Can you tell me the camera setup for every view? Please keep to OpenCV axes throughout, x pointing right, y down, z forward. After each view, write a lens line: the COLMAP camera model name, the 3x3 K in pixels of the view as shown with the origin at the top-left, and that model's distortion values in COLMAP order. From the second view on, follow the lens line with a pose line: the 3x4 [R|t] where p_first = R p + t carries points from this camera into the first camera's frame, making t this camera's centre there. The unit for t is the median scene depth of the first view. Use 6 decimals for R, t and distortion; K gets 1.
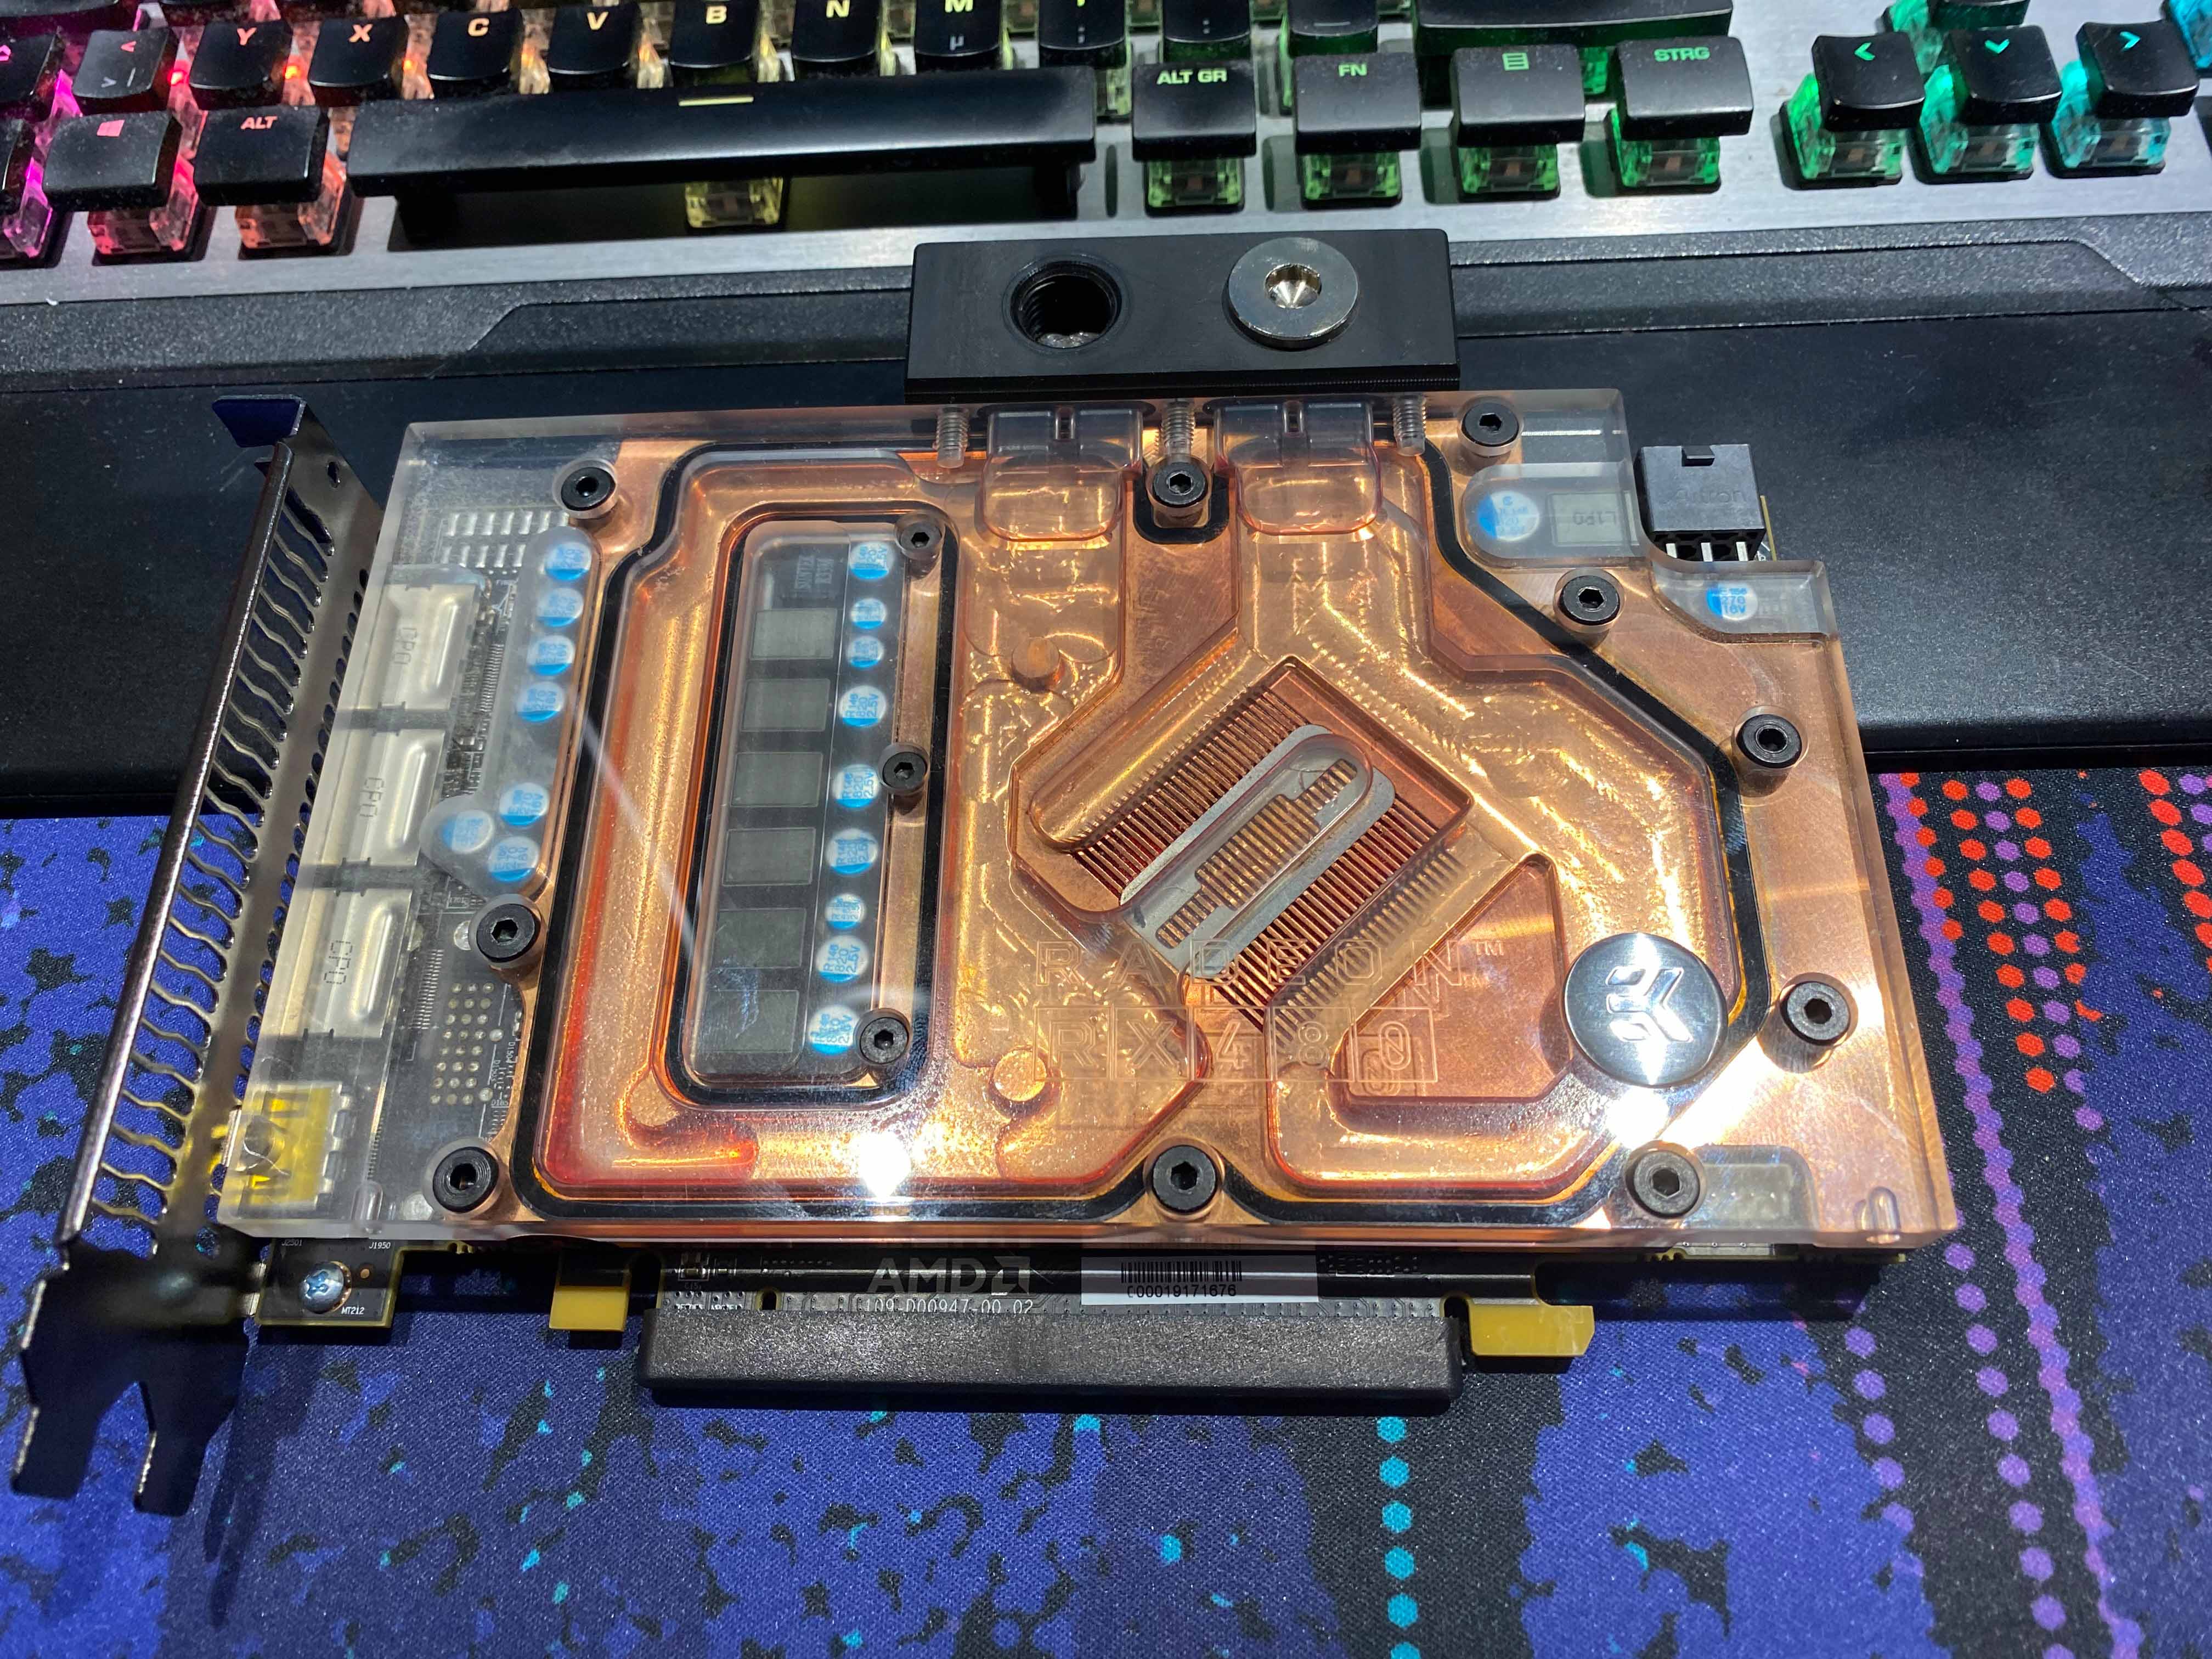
lens RADIAL K [[1669.9, 0, 1106.0], [0, 1669.9, 829.5], [0, 0, 1]] dist [0.000864, -0.000807]
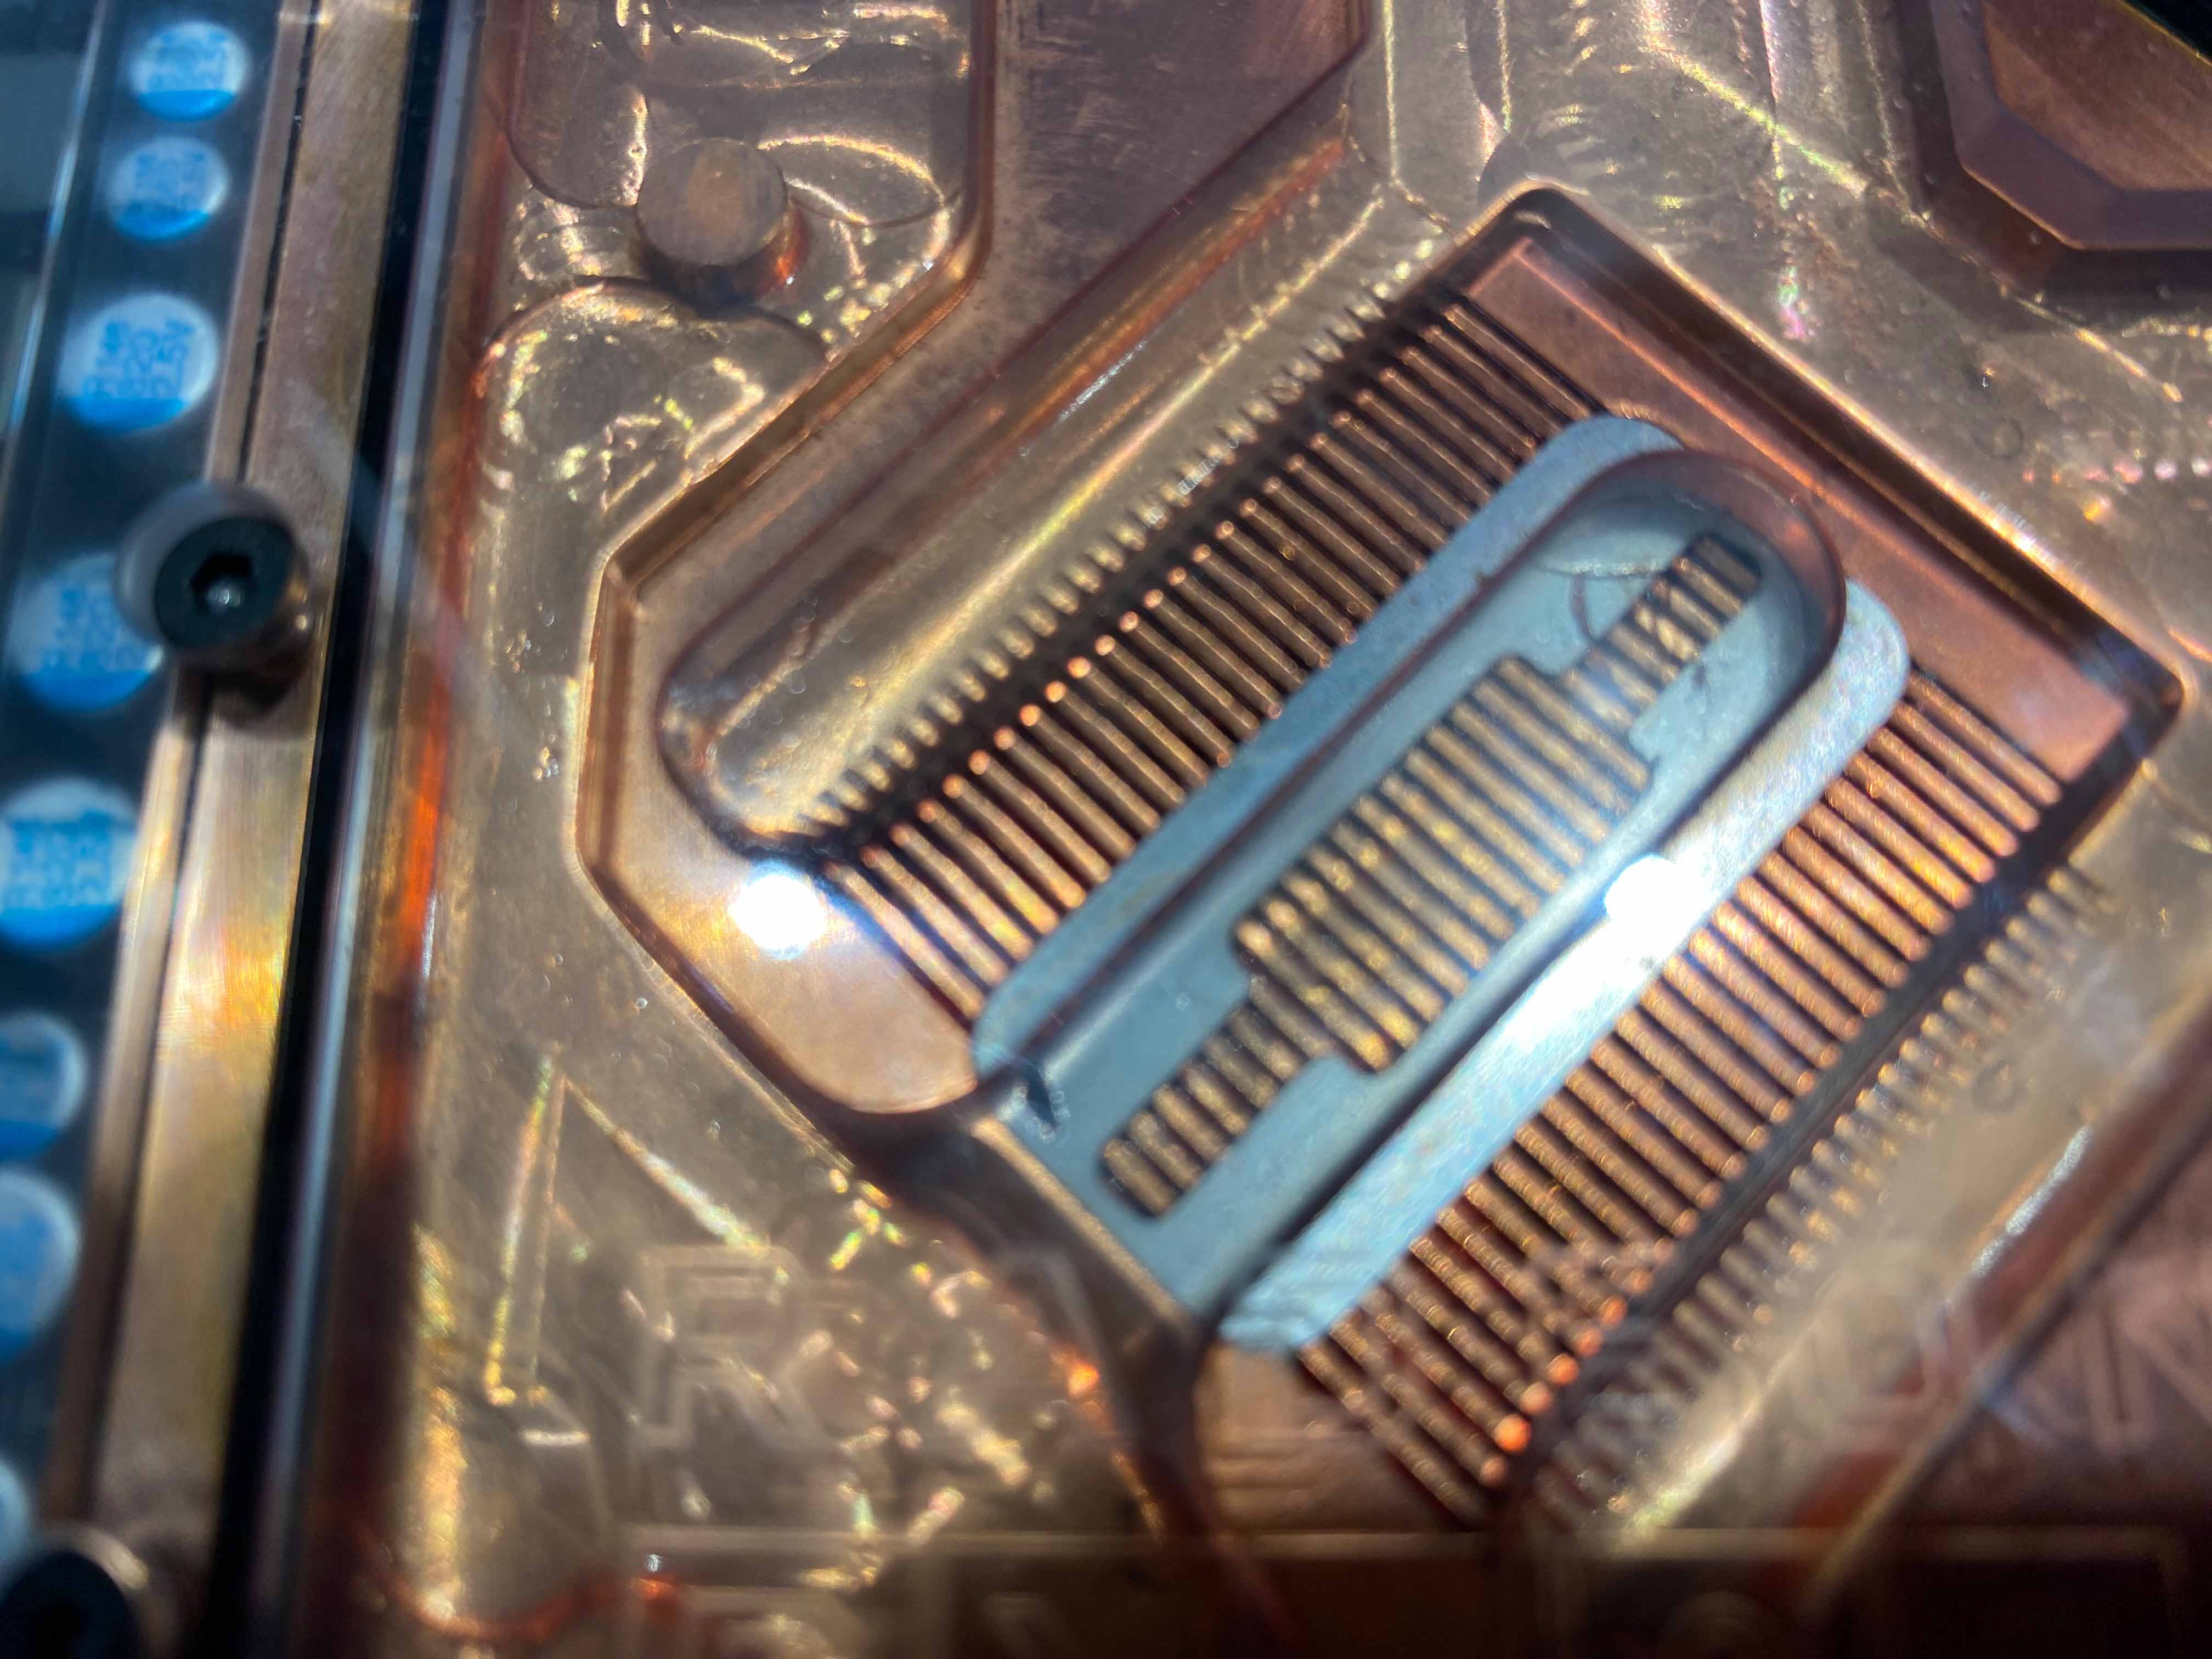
lens RADIAL K [[1669.9, 0, 1106.0], [0, 1669.9, 829.5], [0, 0, 1]] dist [0.000864, -0.000807]
pose [[0.999410, -0.008608, 0.033250, 0.021590], [0.003421, 0.988217, 0.153019, -0.035614], [-0.034175, -0.152815, 0.987664, 0.692742]]
